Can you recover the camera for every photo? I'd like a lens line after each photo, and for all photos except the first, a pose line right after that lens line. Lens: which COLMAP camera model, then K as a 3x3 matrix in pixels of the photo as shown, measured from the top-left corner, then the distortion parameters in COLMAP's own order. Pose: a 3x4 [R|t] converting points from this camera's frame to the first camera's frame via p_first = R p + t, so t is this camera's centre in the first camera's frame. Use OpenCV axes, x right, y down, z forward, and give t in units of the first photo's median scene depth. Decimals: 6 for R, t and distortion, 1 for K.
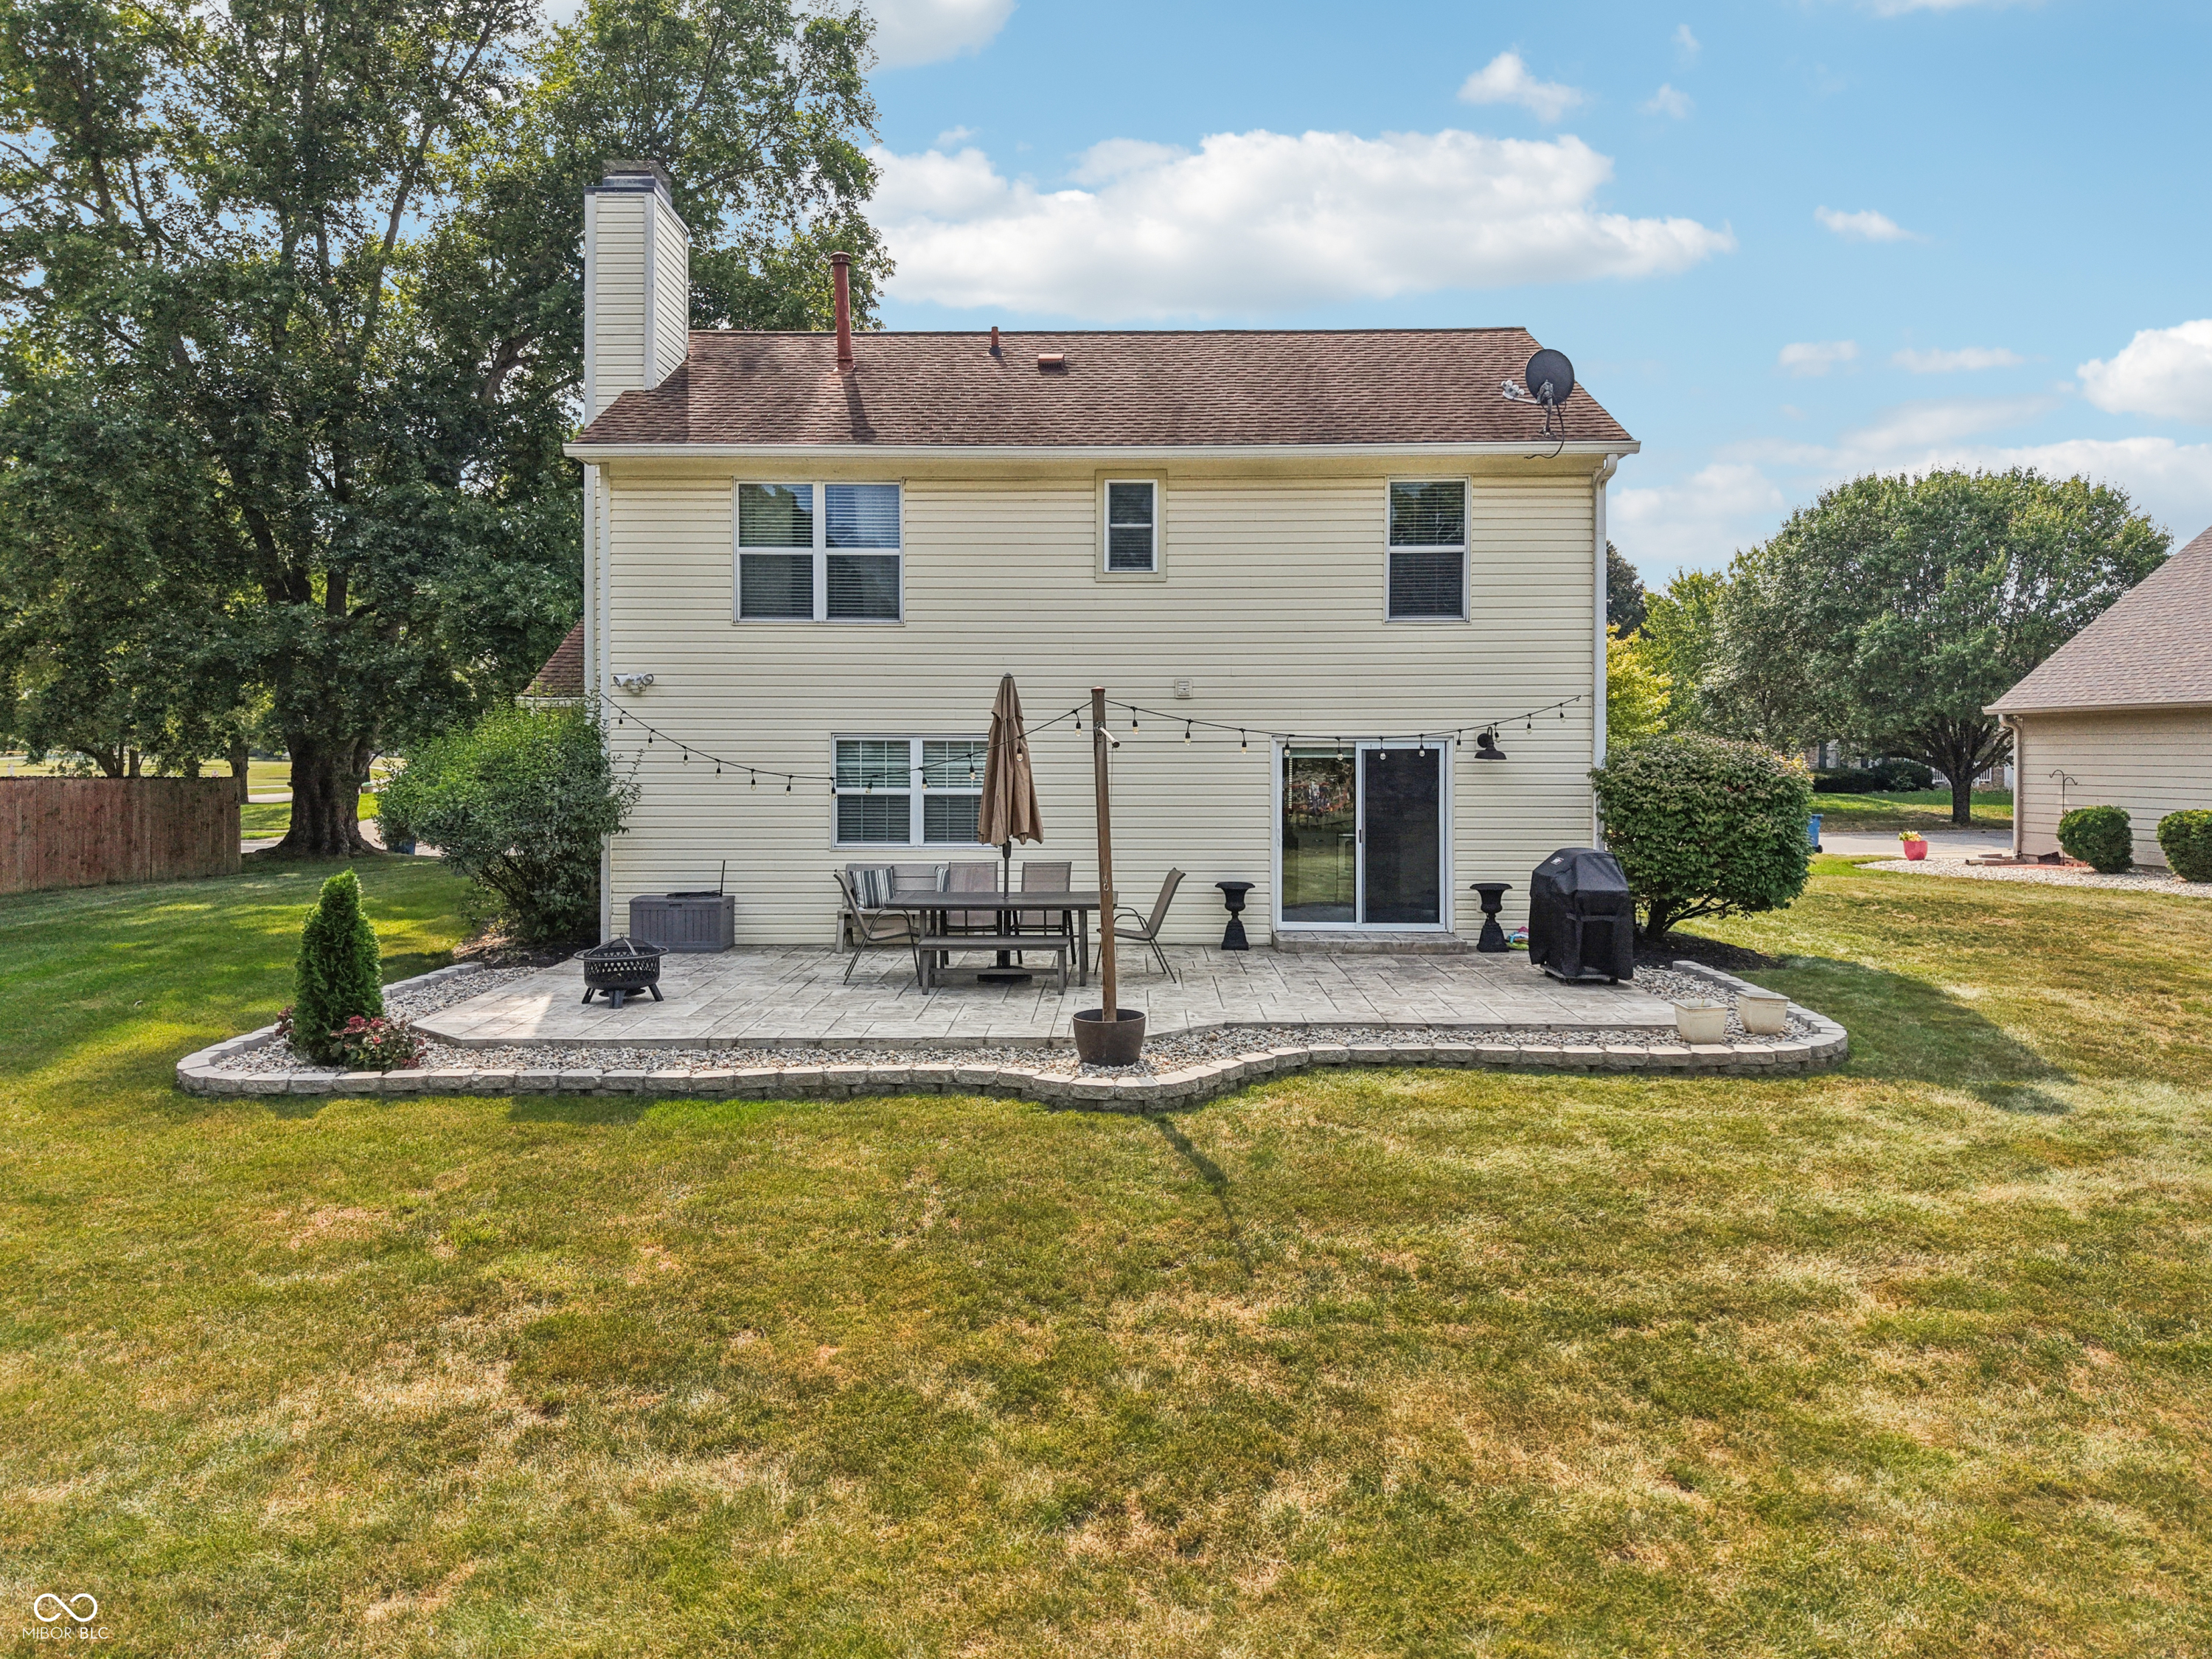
lens RADIAL K [[1511.8, 0, 1115.0], [0, 1511.8, 793.1], [0, 0, 1]] dist [0.003667, -0.002712]
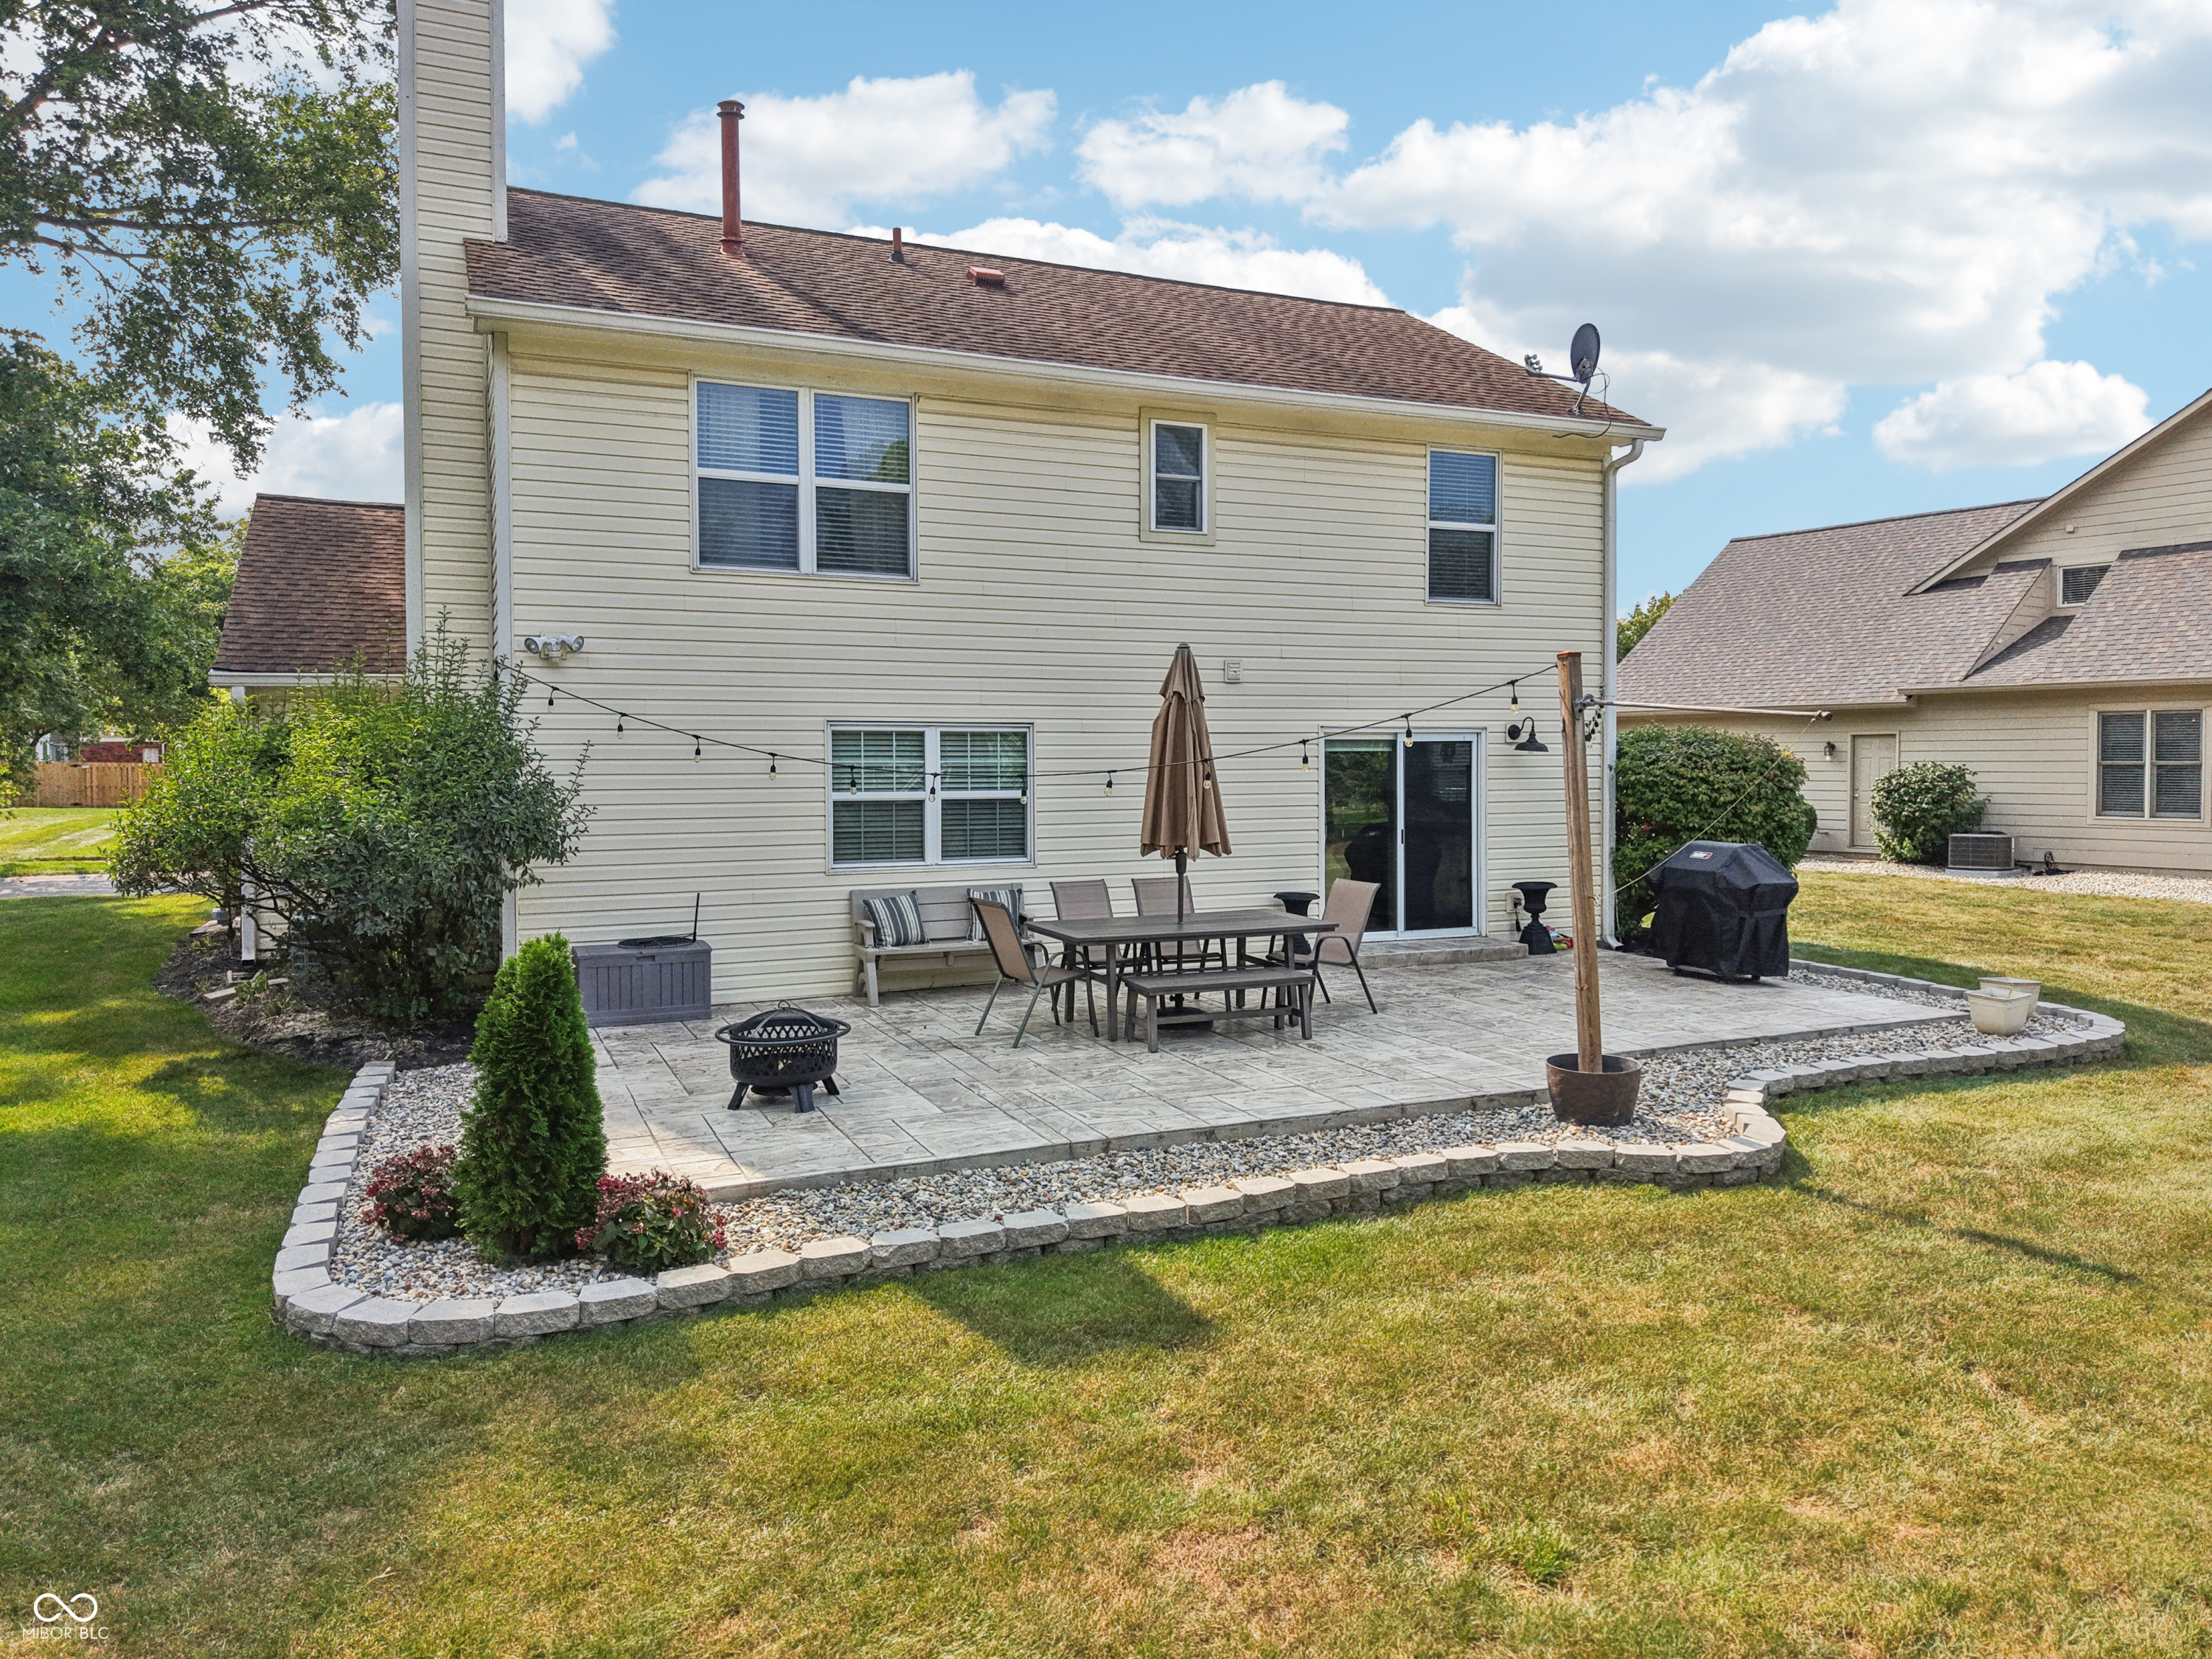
lens RADIAL K [[1475.6, 0, 1106.0], [0, 1475.6, 829.5], [0, 0, 1]] dist [0.002889, -0.002802]
pose [[0.909644, -0.024735, 0.414652, -0.372815], [0.017807, 0.999630, 0.020568, 0.002486], [-0.415007, -0.011326, 0.909748, 0.263432]]
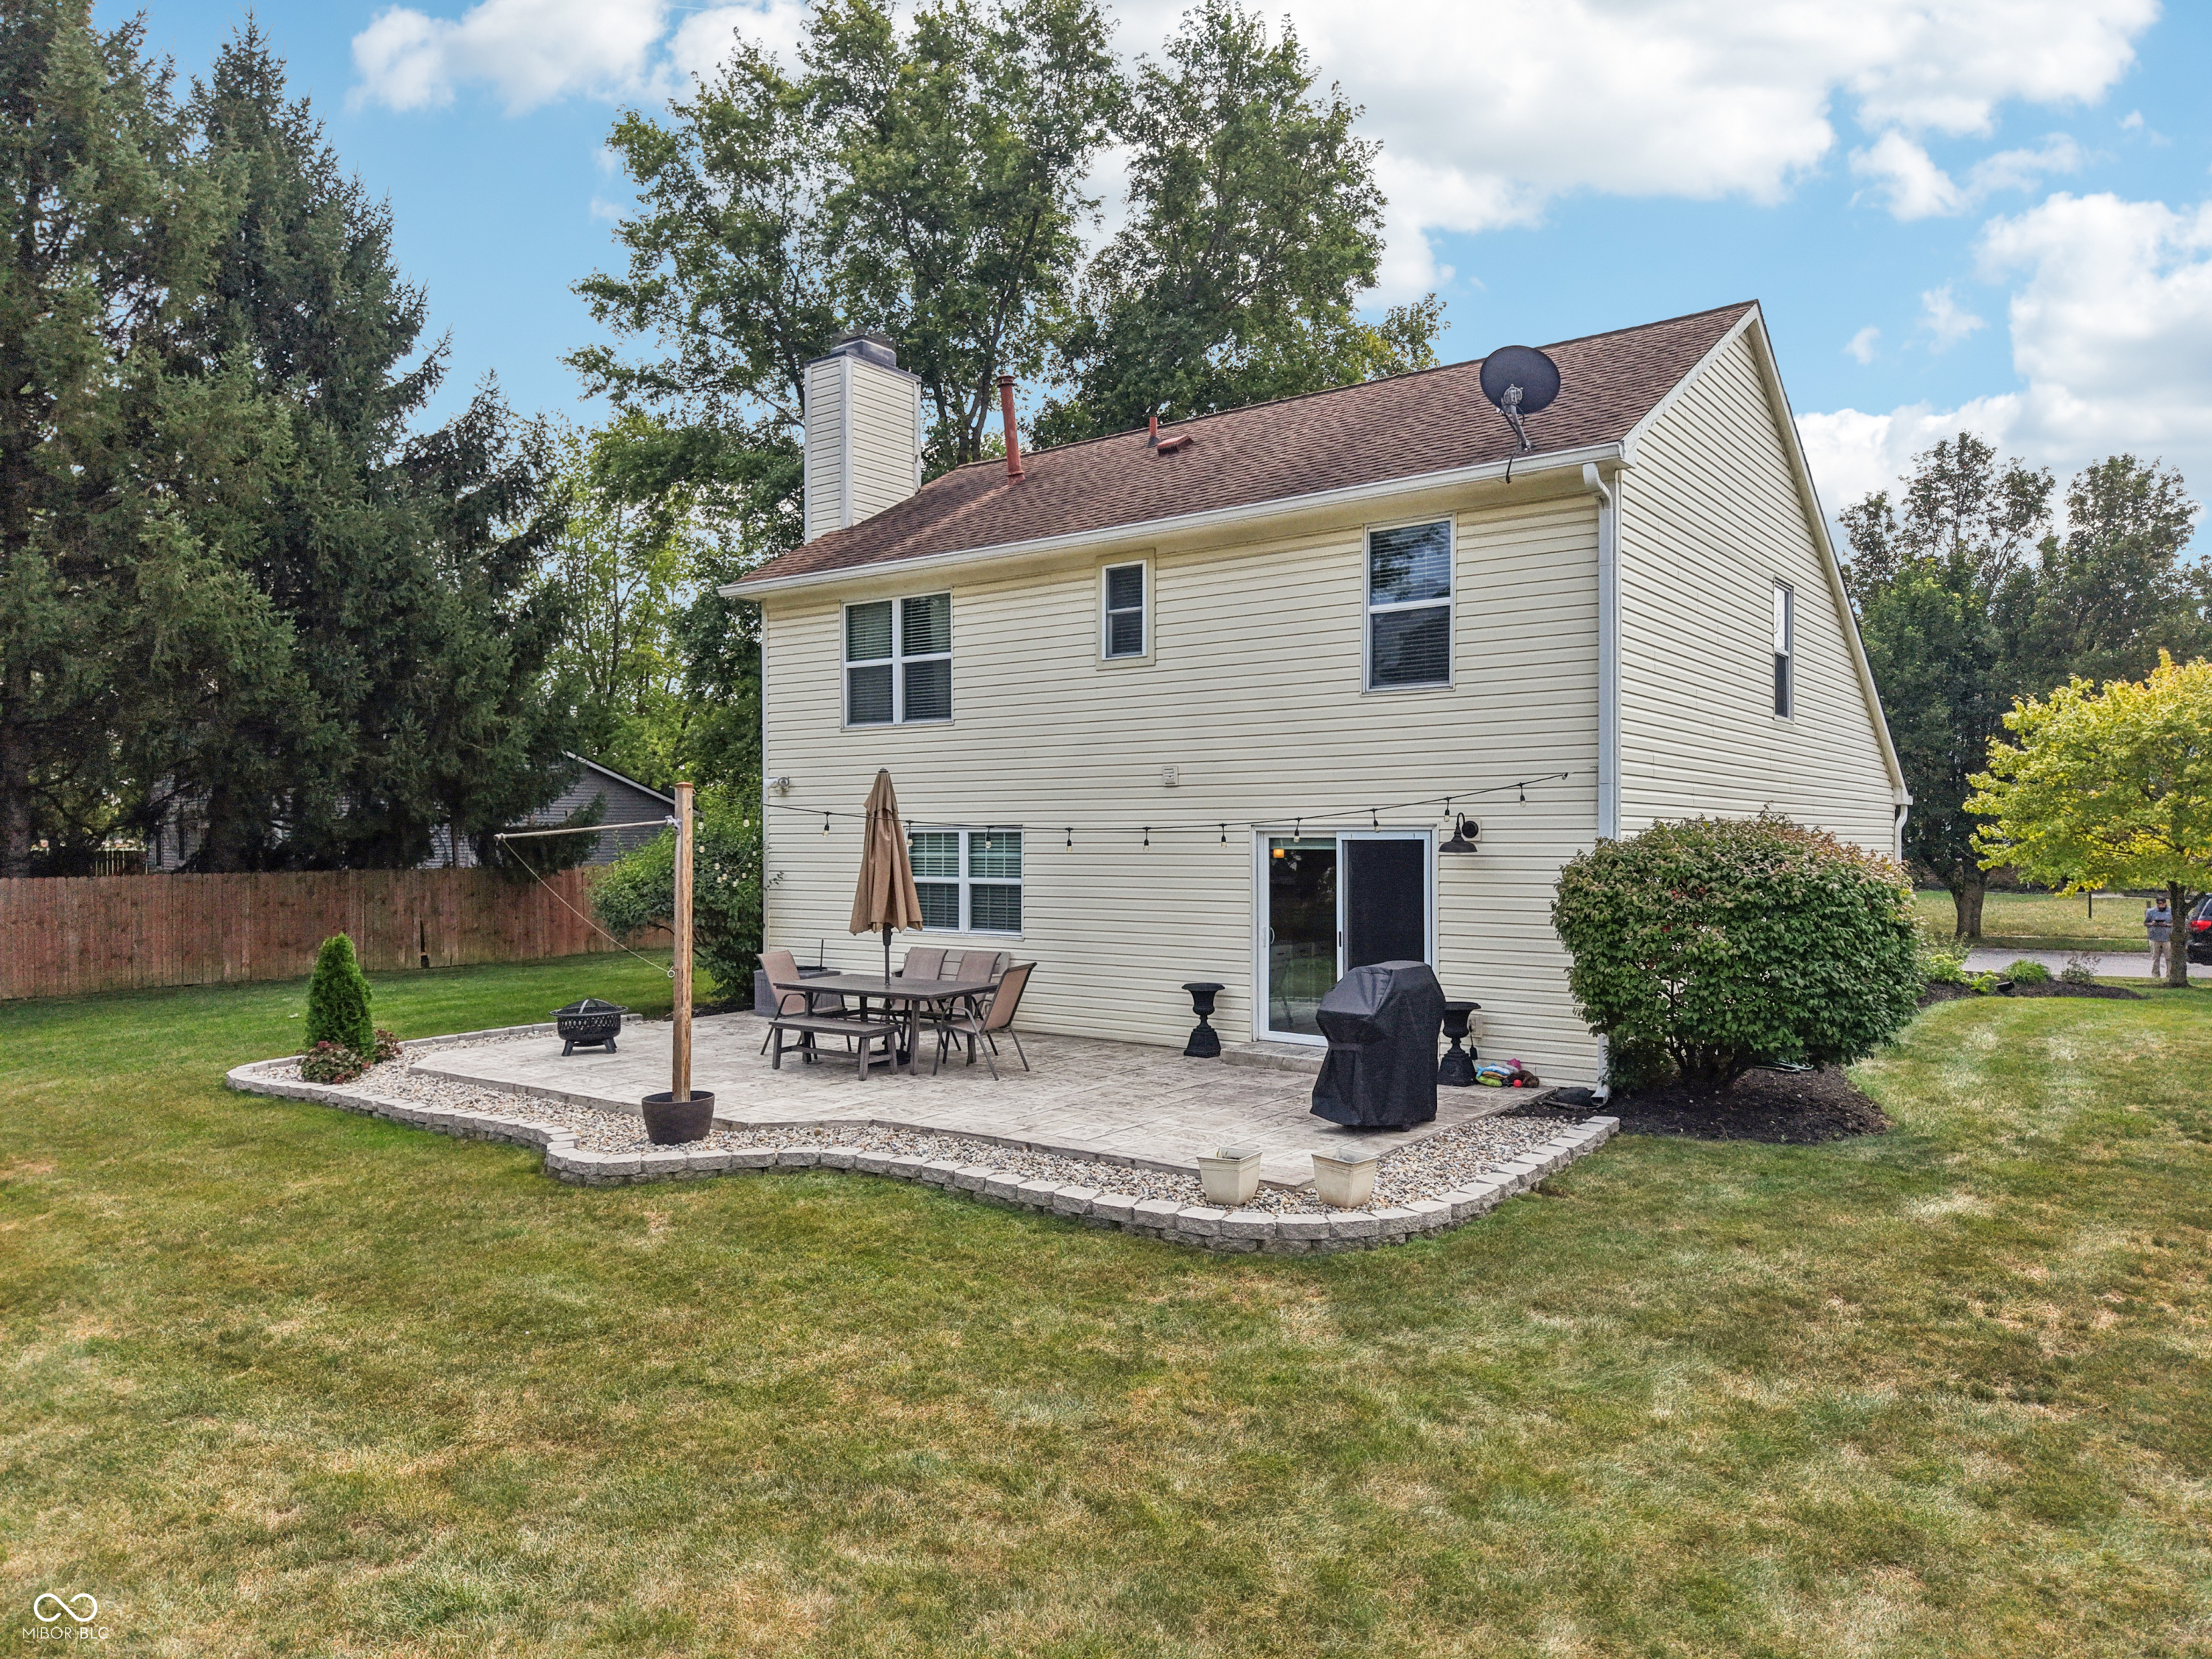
lens RADIAL K [[1468.7, 0, 1097.8], [0, 1468.7, 859.3], [0, 0, 1]] dist [-0.008699, -0.003322]
pose [[0.807739, 0.007081, -0.589498, 0.552642], [-0.016588, 0.999805, -0.010720, -0.006457], [0.589307, 0.018437, 0.807699, 0.230448]]
